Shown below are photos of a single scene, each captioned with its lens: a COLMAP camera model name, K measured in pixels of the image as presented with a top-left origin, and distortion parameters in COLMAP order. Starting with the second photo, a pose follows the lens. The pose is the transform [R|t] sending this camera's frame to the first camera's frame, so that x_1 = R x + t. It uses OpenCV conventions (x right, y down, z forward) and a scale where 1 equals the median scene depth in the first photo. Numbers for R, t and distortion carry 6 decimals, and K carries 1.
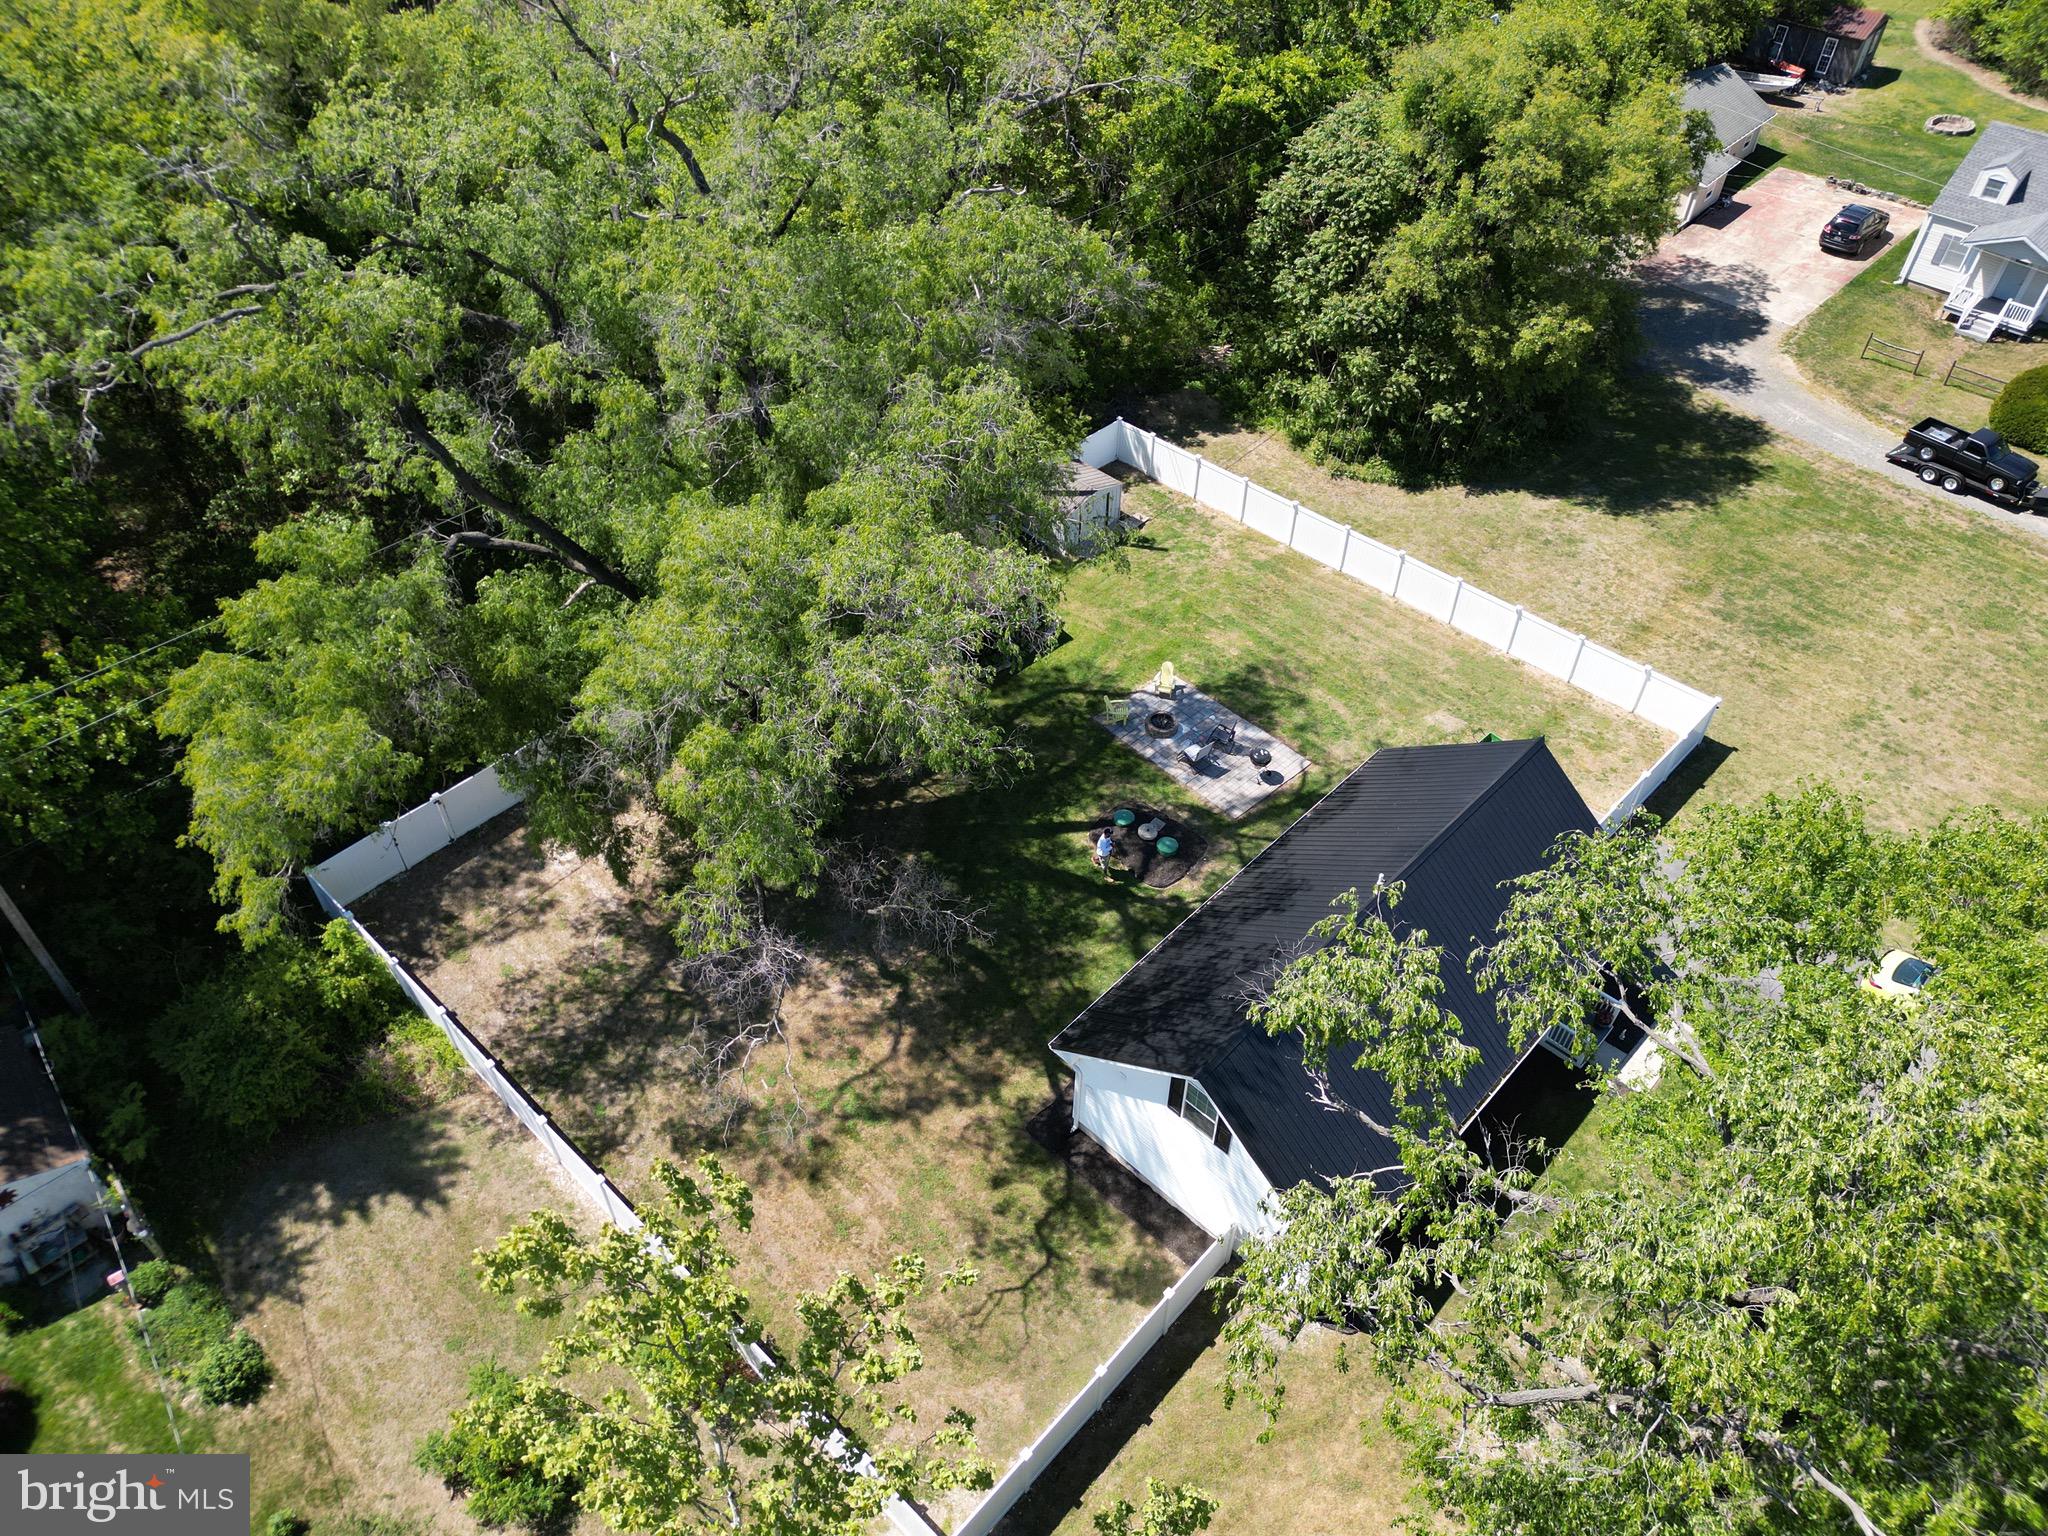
lens RADIAL K [[1431.6, 0, 1028.8], [0, 1431.6, 756.1], [0, 0, 1]] dist [0.074498, -0.072597]
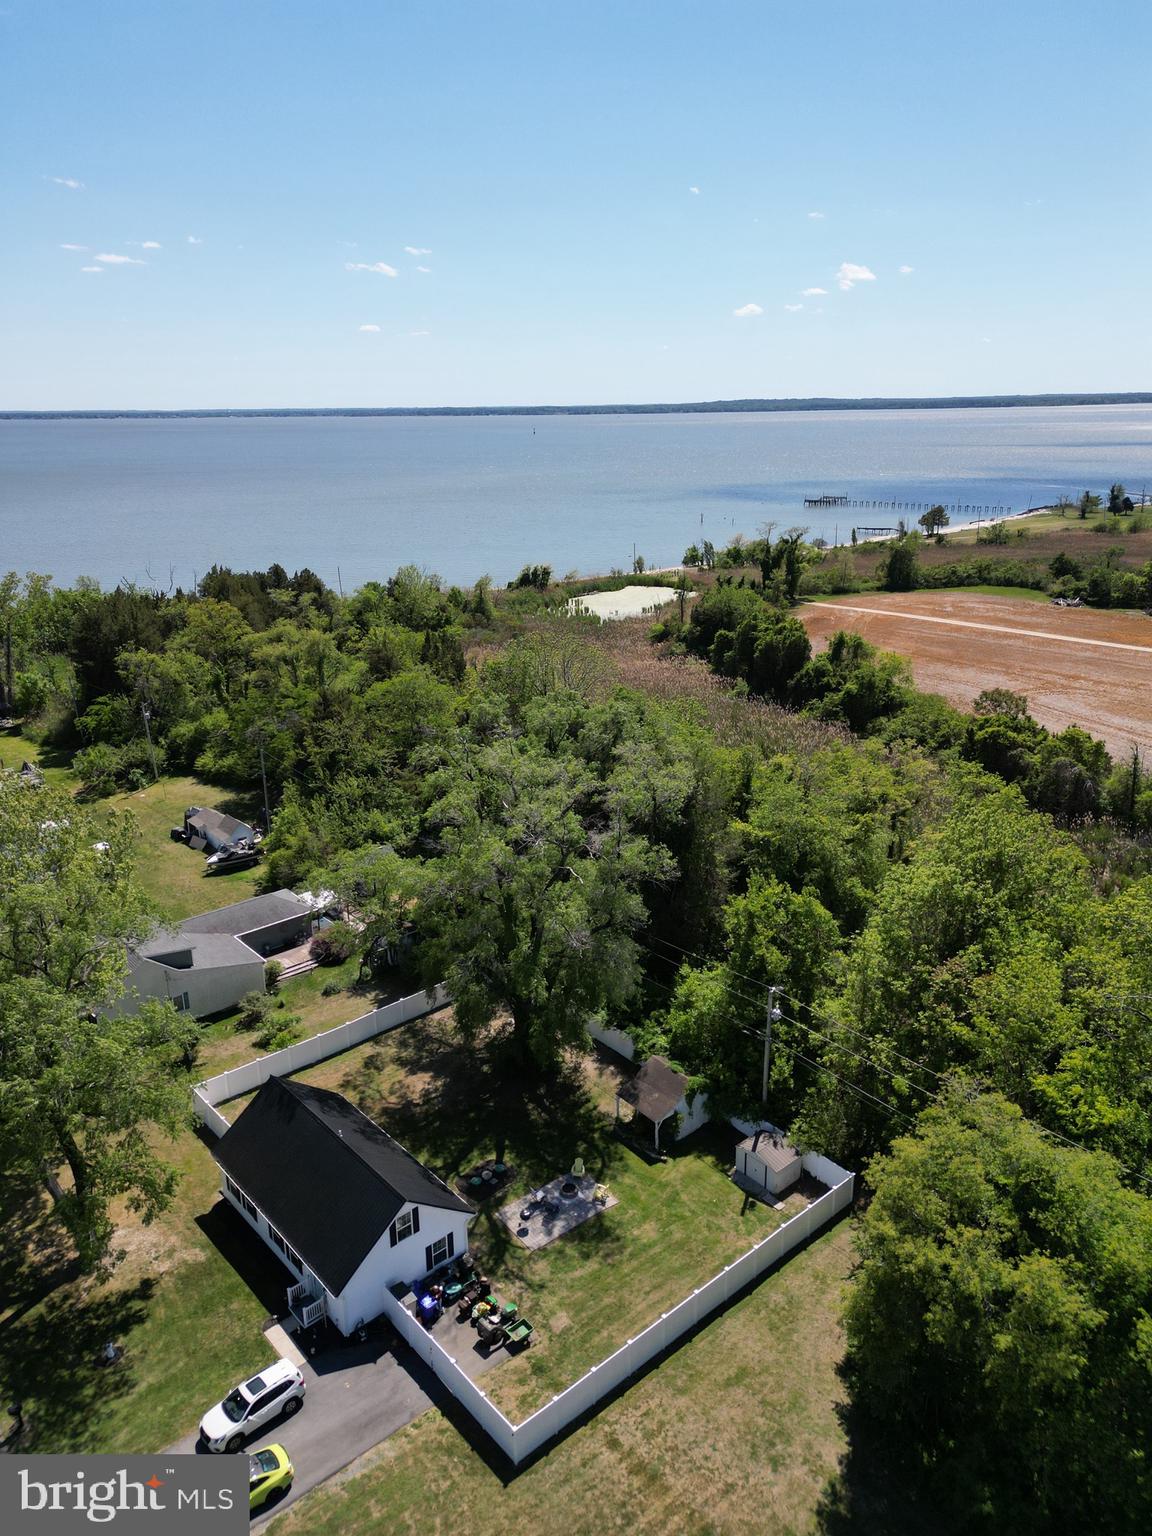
lens RADIAL K [[1071.2, 0, 576.0], [0, 1071.2, 768.0], [0, 0, 1]] dist [0.073855, -0.077460]
pose [[-0.083295, 0.305830, -0.948435, 1.102659], [-0.691085, 0.667967, 0.276084, -0.683246], [0.717958, 0.678446, 0.155716, 0.405919]]
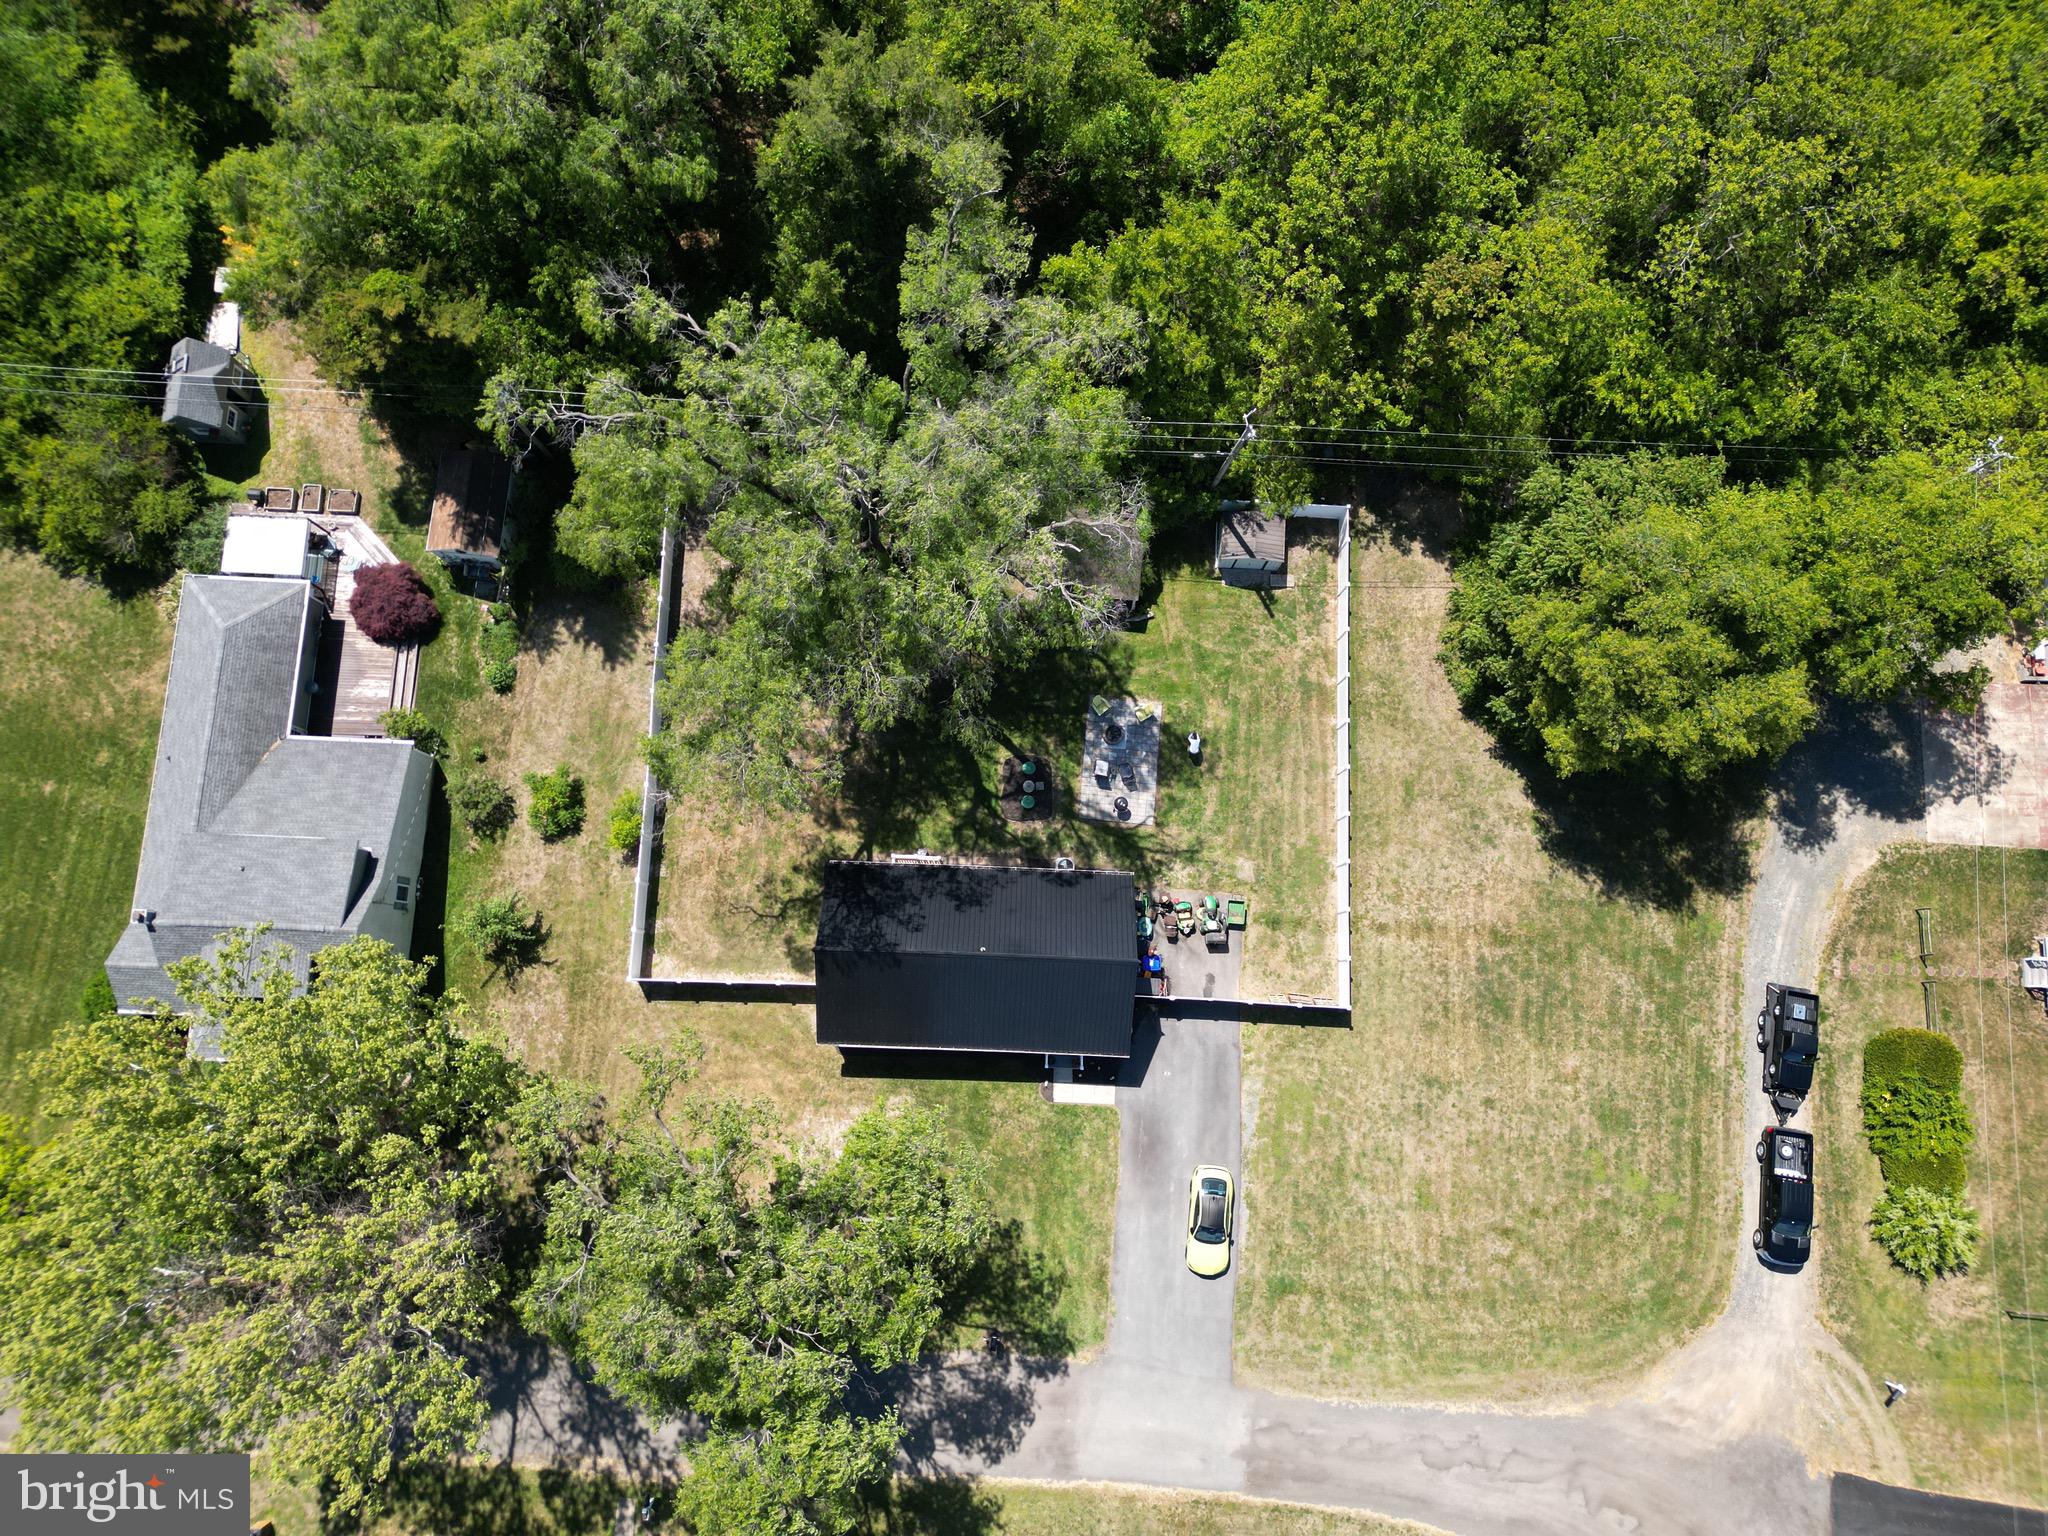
lens RADIAL K [[1419.4, 0, 1017.6], [0, 1419.4, 738.5], [0, 0, 1]] dist [0.057364, -0.050715]
pose [[0.659527, 0.741947, -0.120580, 0.195401], [-0.537592, 0.577695, 0.614218, -0.808322], [0.525375, -0.340271, 0.779870, -0.203956]]
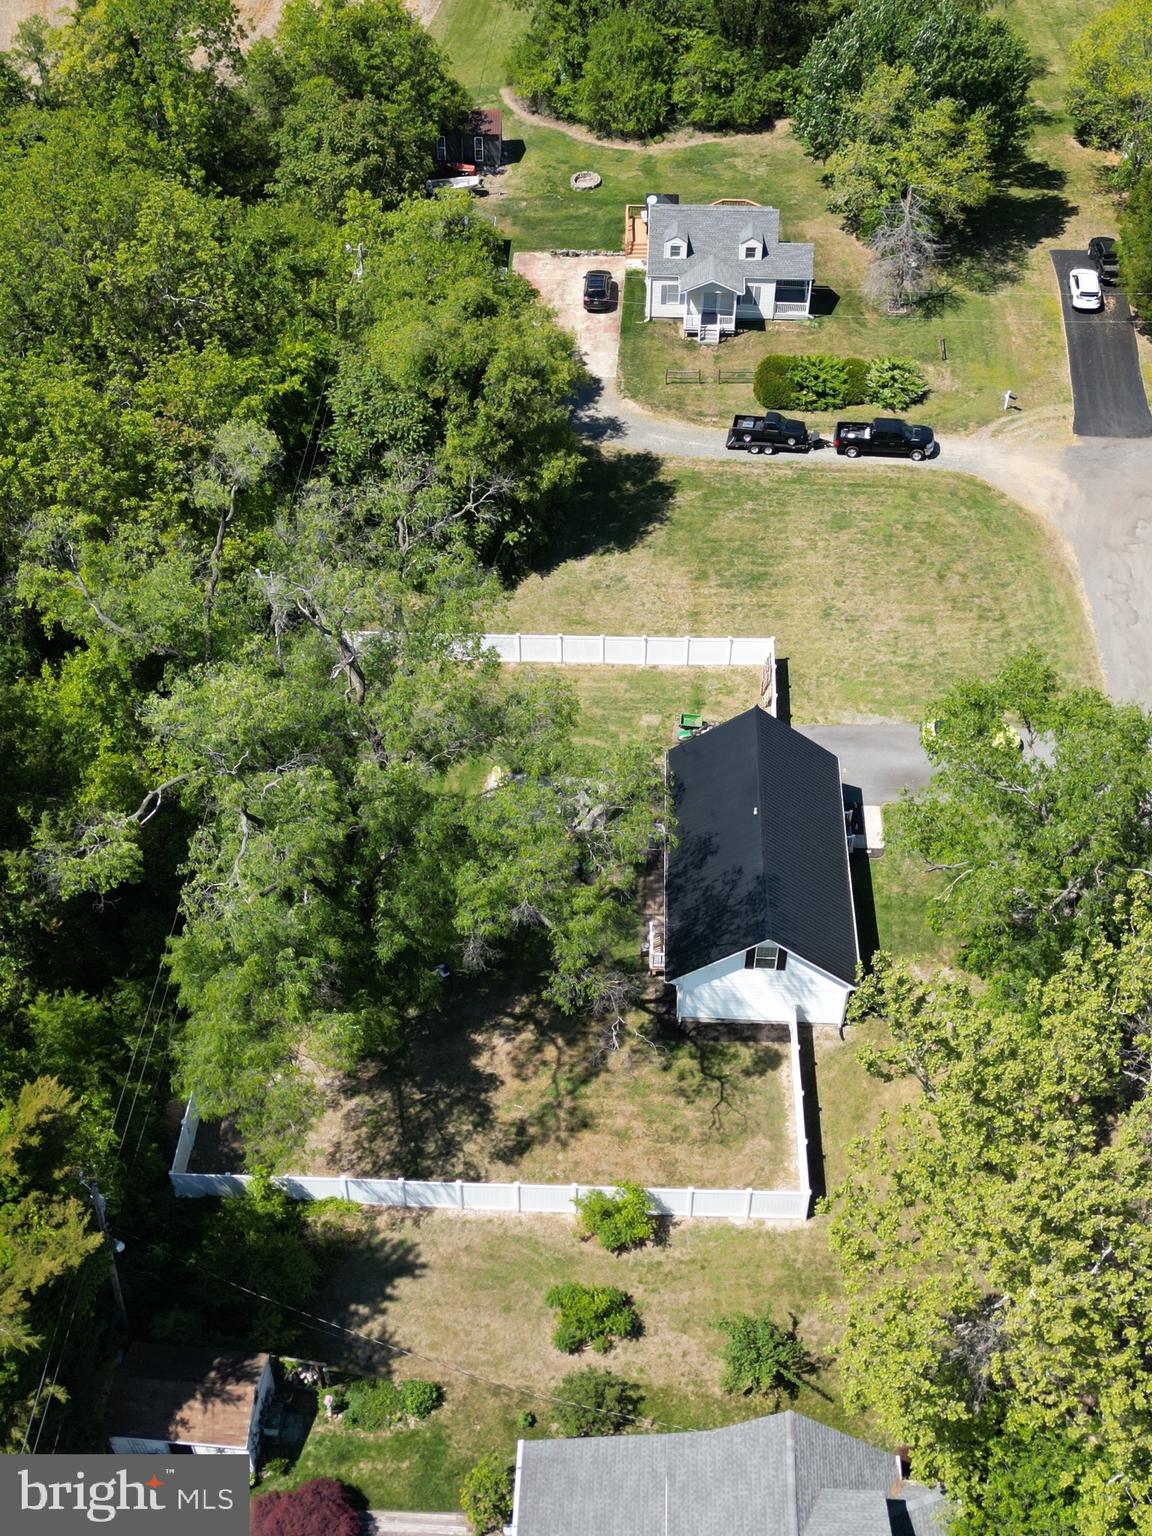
lens RADIAL K [[1666.0, 0, 562.4], [0, 1666.0, 775.1], [0, 0, 1]] dist [0.134689, -0.323613]
pose [[0.757447, -0.466897, 0.456378, -0.610163], [0.465965, 0.876206, 0.123043, -0.225891], [-0.457330, 0.119457, 0.881237, -0.537554]]
